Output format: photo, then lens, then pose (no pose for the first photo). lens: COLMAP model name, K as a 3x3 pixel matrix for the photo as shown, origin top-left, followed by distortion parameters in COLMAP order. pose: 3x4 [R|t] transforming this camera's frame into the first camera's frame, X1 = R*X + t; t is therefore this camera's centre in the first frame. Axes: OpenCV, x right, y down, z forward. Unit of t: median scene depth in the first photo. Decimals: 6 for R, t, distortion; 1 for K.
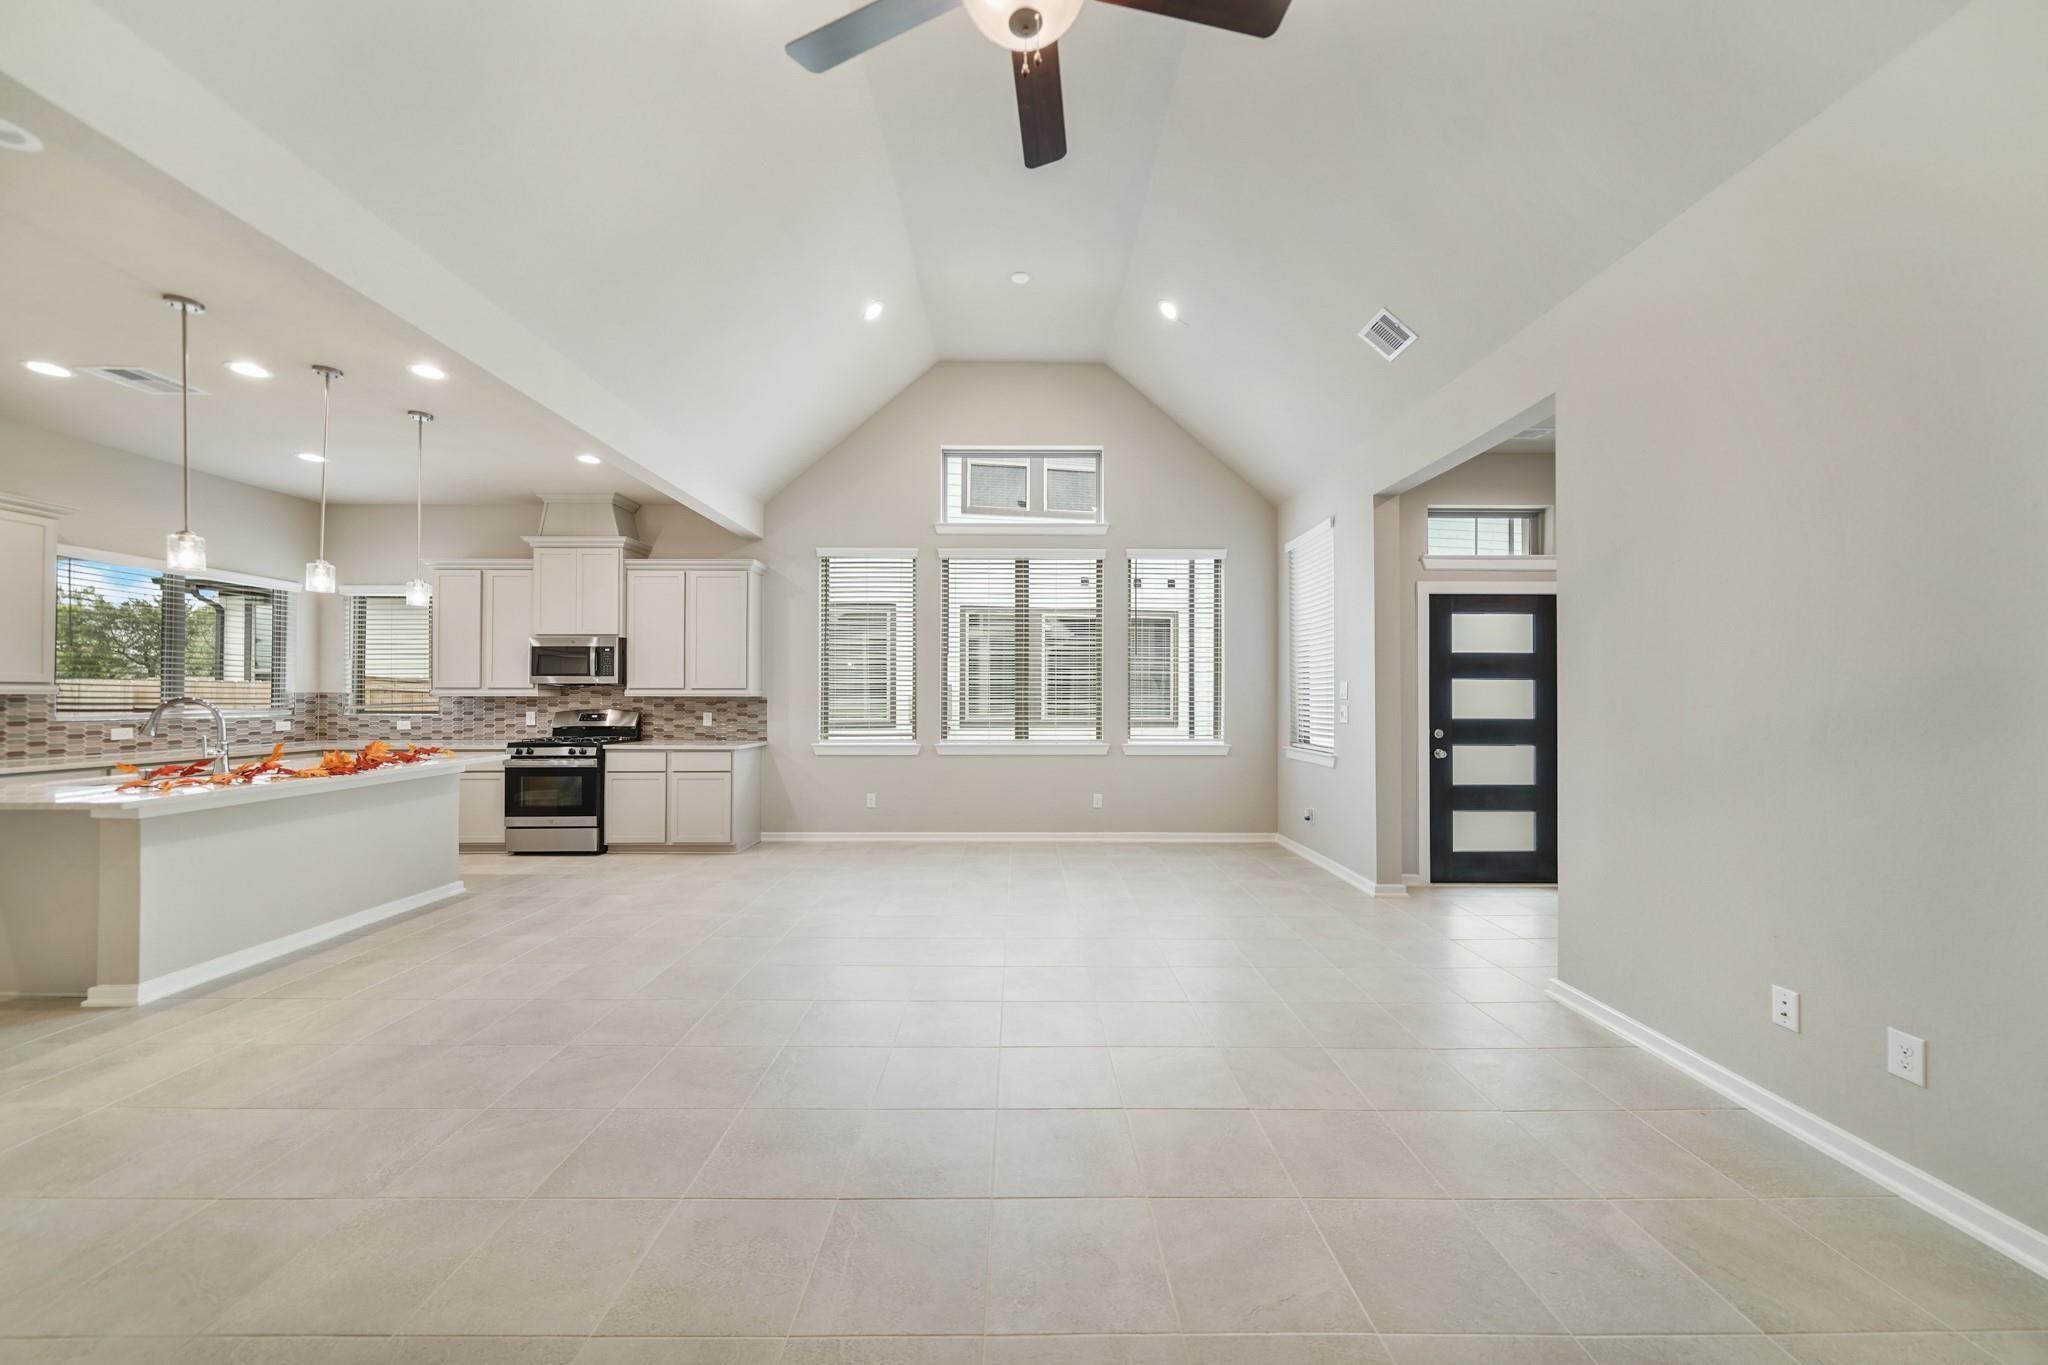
lens RADIAL K [[716.8, 0, 1023.1], [0, 716.8, 686.3], [0, 0, 1]] dist [-0.001594, -0.000287]
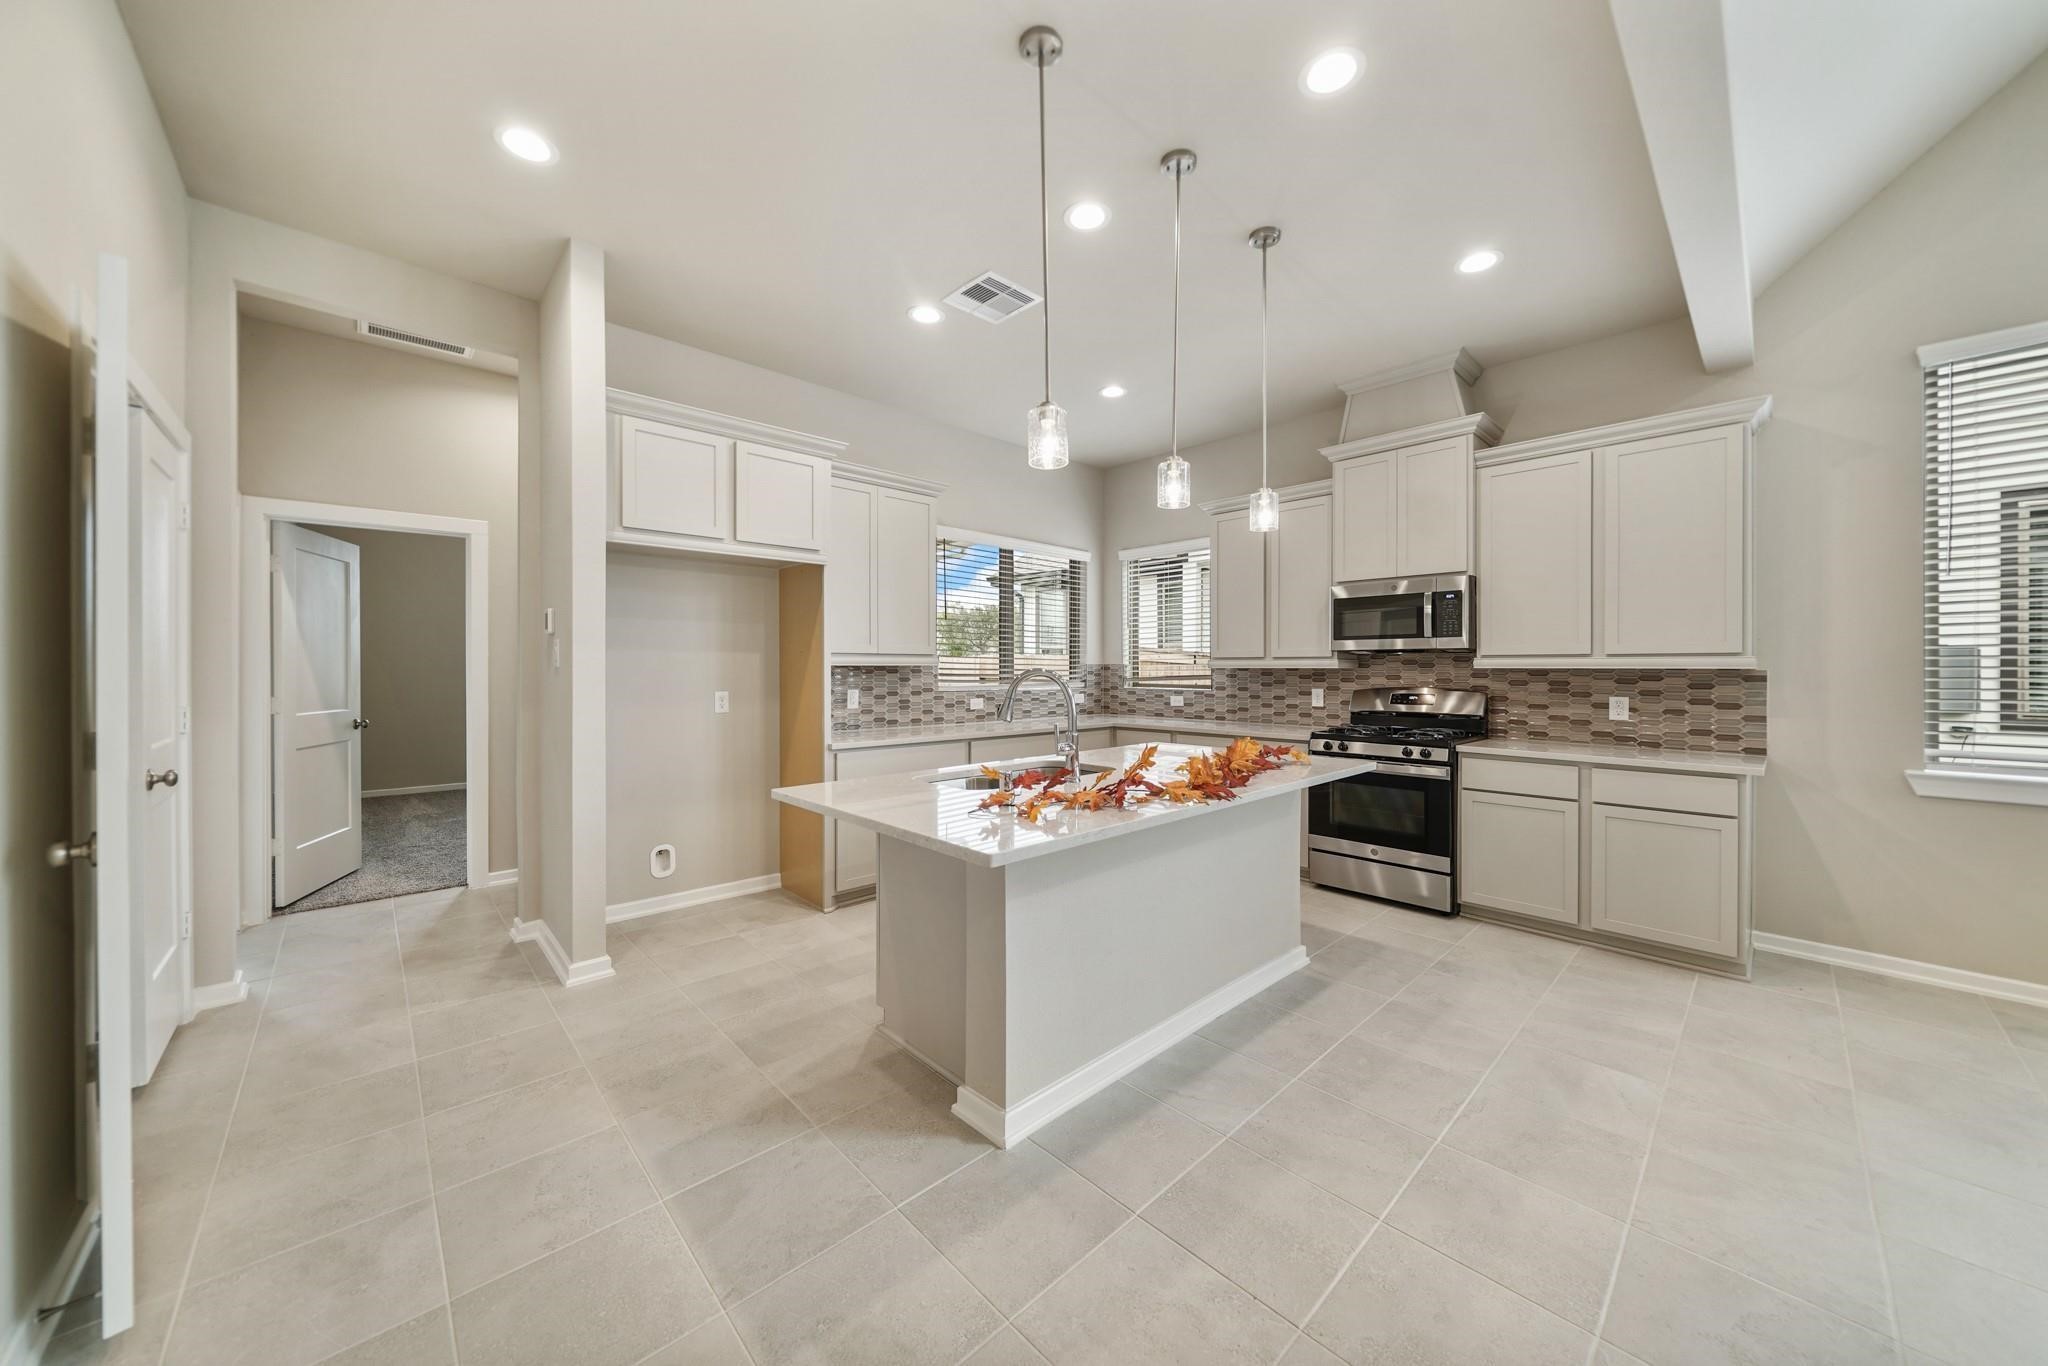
lens RADIAL K [[716.8, 0, 1028.4], [0, 716.8, 670.9], [0, 0, 1]] dist [-0.001594, -0.000287]
pose [[0.681512, 0.003308, -0.731799, -0.358317], [0.009140, 0.999873, 0.013031, 0.004138], [0.731750, -0.015569, 0.681396, 0.276454]]
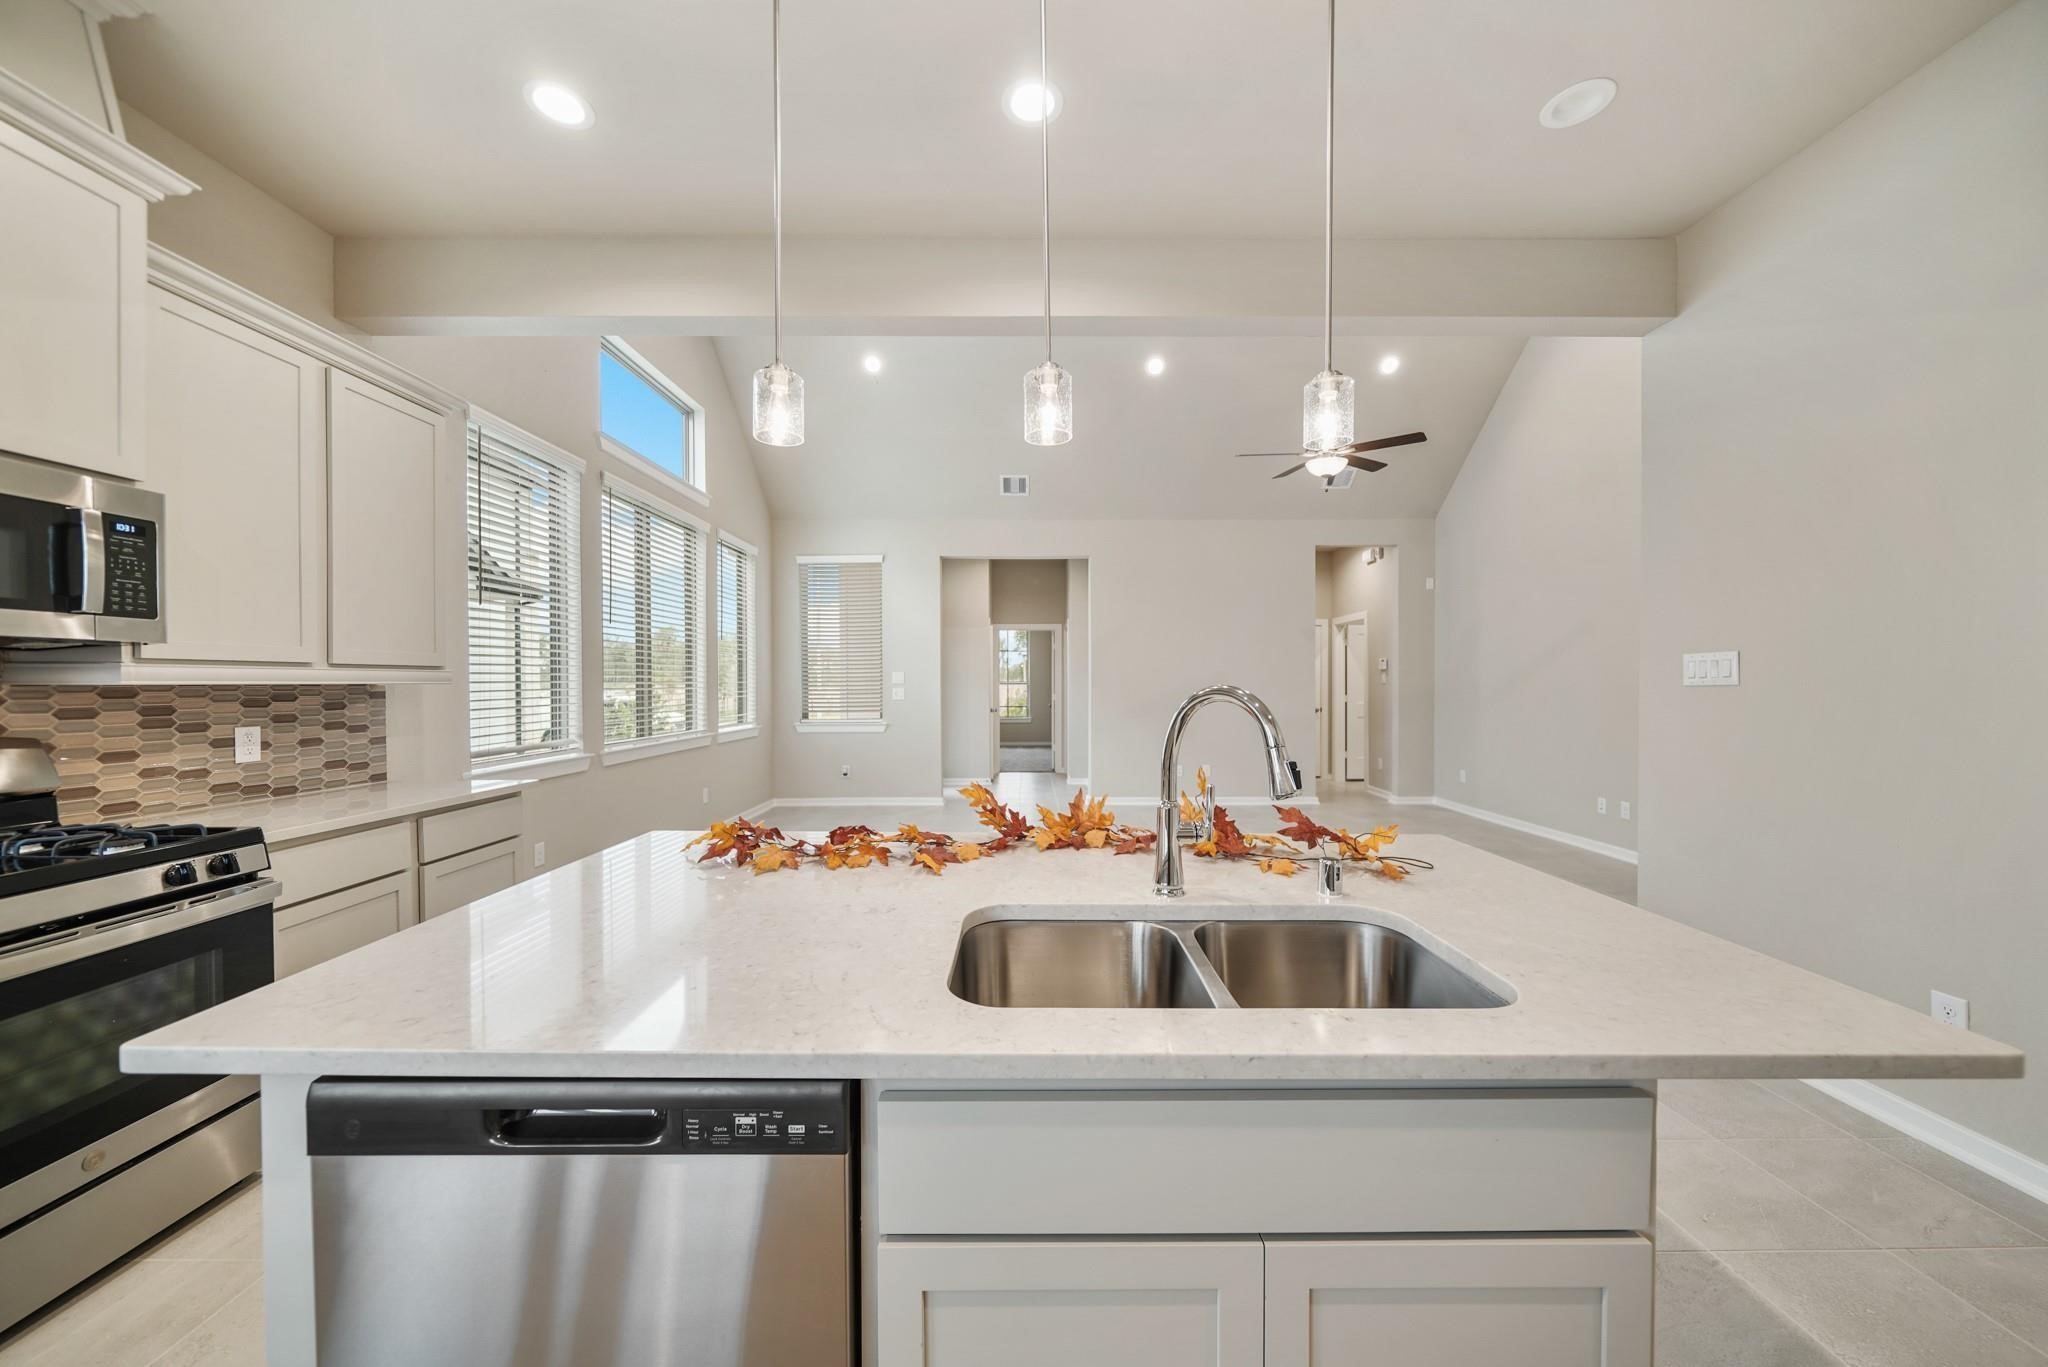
lens RADIAL K [[716.8, 0, 1031.6], [0, 716.8, 684.1], [0, 0, 1]] dist [-0.001594, -0.000287]
pose [[0.000270, -0.005466, 0.999985, -0.854965], [-0.019284, 0.999799, 0.005470, 0.003846], [-0.999814, -0.019286, 0.000164, 0.610820]]
